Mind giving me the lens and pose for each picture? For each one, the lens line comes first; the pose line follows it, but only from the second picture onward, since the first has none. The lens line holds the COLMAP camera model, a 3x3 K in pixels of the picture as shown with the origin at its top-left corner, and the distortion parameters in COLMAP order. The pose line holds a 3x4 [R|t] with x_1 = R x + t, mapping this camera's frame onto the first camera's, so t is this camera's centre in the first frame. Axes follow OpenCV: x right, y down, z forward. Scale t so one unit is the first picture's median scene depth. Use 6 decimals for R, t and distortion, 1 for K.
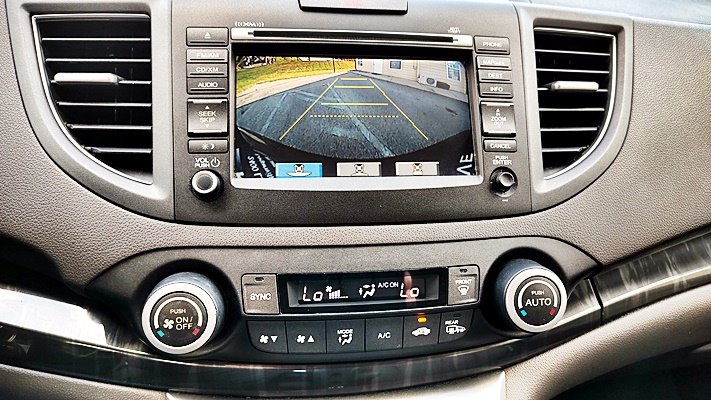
lens RADIAL K [[493.8, 0, 356.9], [0, 493.8, 197.9], [0, 0, 1]] dist [0.018956, -0.029543]
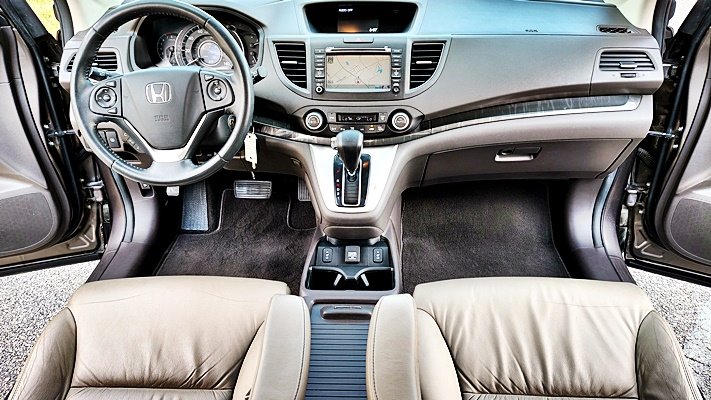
lens RADIAL K [[493.8, 0, 358.4], [0, 493.8, 205.7], [0, 0, 1]] dist [0.018956, -0.029543]
pose [[0.983532, 0.051928, -0.173115, 0.736084], [-0.019401, 0.982635, 0.184532, 0.144346], [0.179692, -0.178135, 0.967460, -2.935181]]
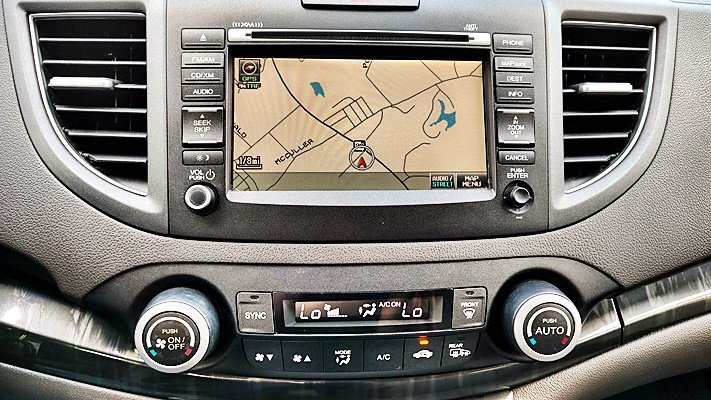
lens RADIAL K [[493.8, 0, 348.5], [0, 493.8, 203.1], [0, 0, 1]] dist [0.018956, -0.029543]
pose [[0.997273, 0.020648, -0.070858, 0.046765], [-0.015308, 0.997059, 0.075087, -0.087485], [0.072200, -0.073798, 0.994656, 0.058435]]
